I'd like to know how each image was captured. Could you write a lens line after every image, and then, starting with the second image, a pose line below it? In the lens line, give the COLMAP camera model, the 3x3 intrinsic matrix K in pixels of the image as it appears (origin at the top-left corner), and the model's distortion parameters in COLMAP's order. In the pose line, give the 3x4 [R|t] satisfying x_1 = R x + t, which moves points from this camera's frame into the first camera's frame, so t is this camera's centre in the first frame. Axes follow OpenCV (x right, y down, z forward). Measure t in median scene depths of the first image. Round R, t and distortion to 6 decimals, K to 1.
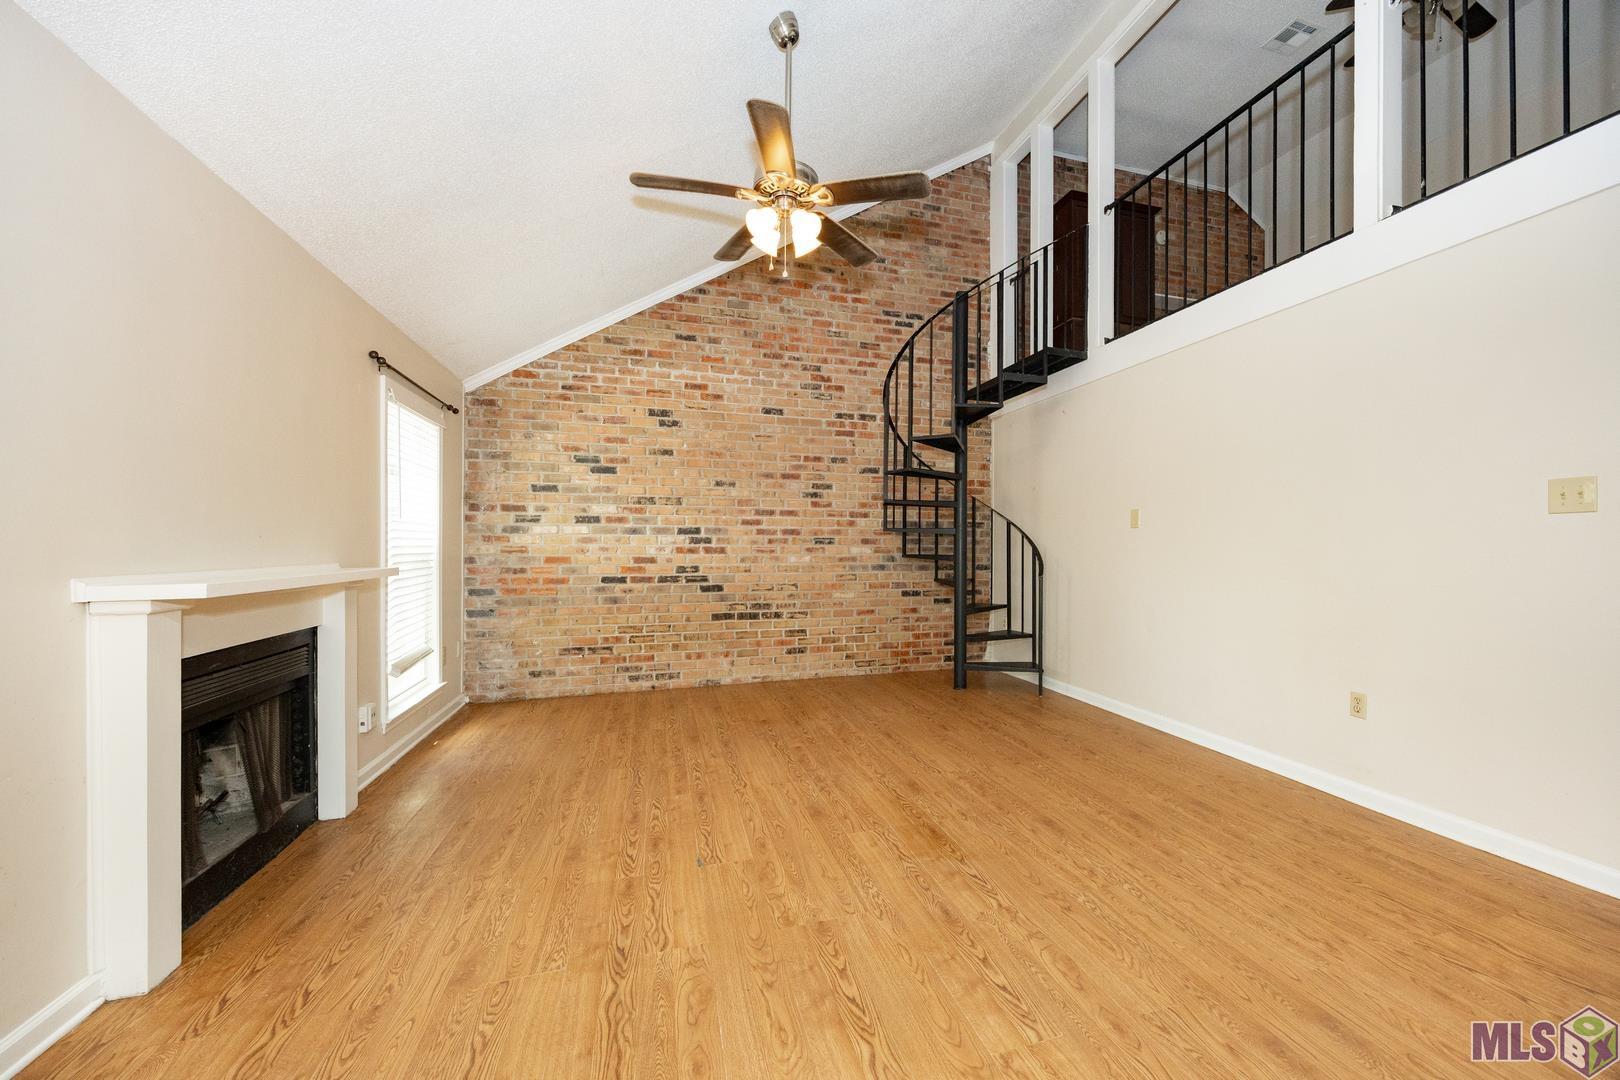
lens RADIAL K [[655.4, 0, 813.1], [0, 655.4, 542.1], [0, 0, 1]] dist [-0.003429, 0.000382]
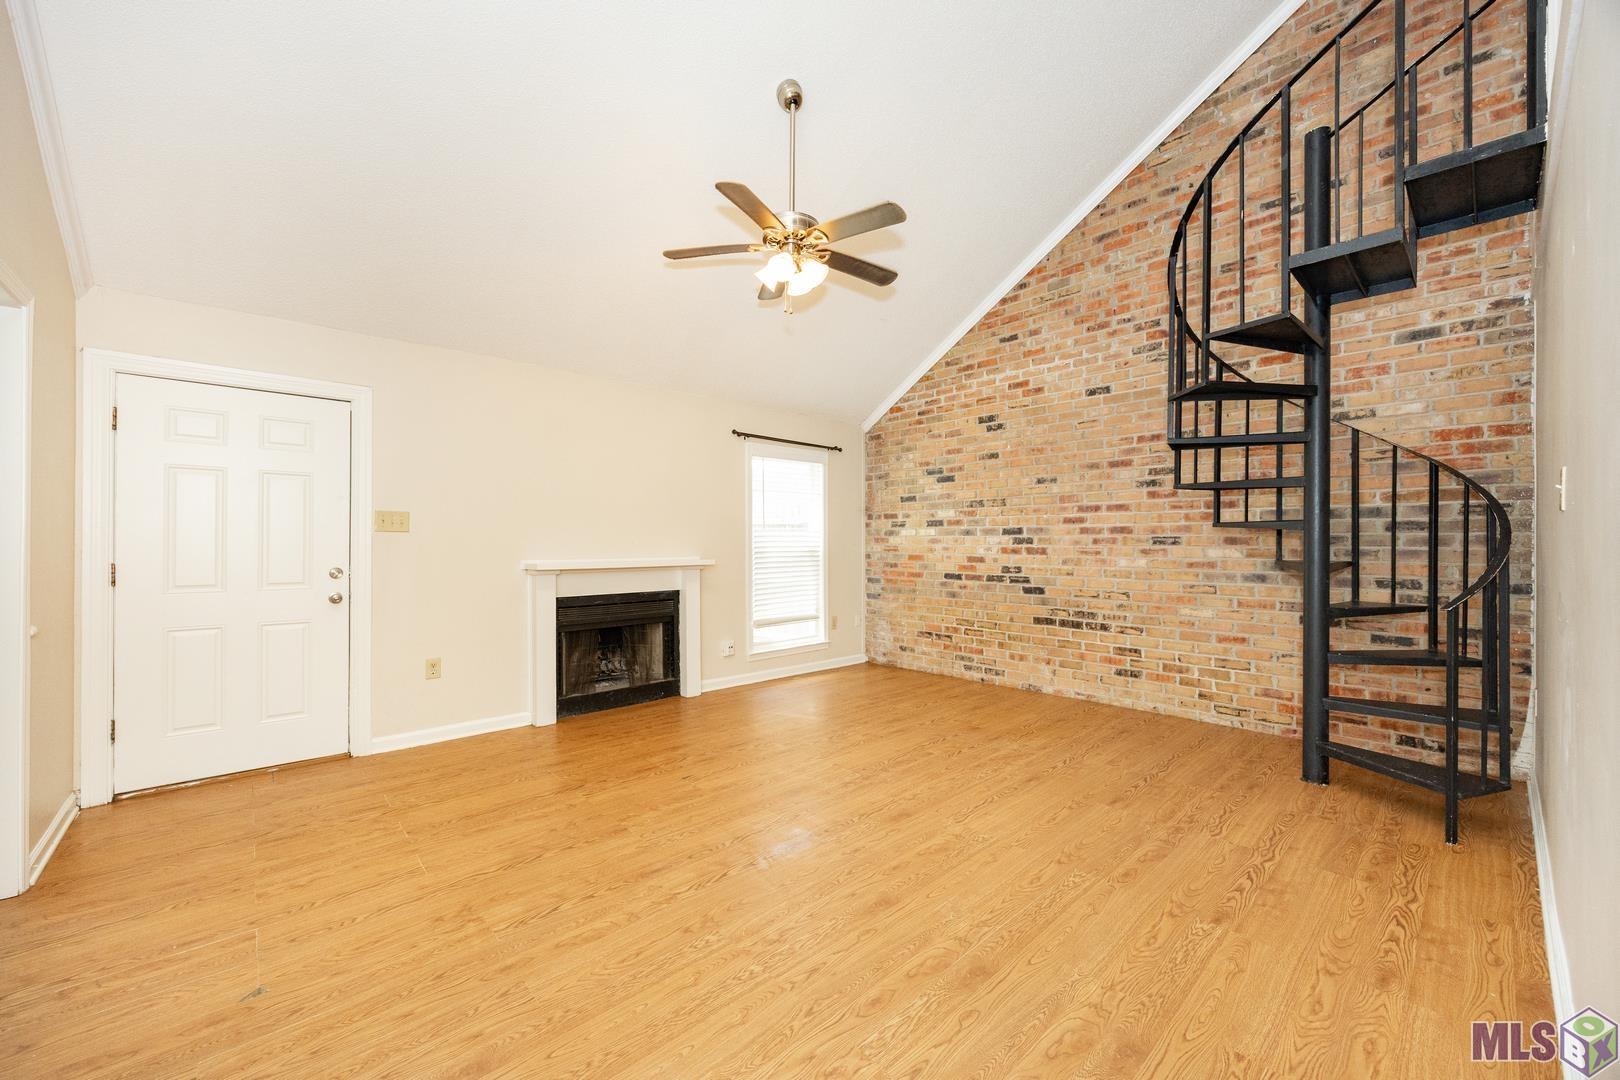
lens RADIAL K [[620.3, 0, 817.5], [0, 620.3, 539.9], [0, 0, 1]] dist [-0.002700, 0.000351]
pose [[0.427915, -0.003480, -0.903812, 0.544010], [0.007188, 0.999974, -0.000447, -0.005697], [0.903790, -0.006305, 0.427929, 0.329483]]
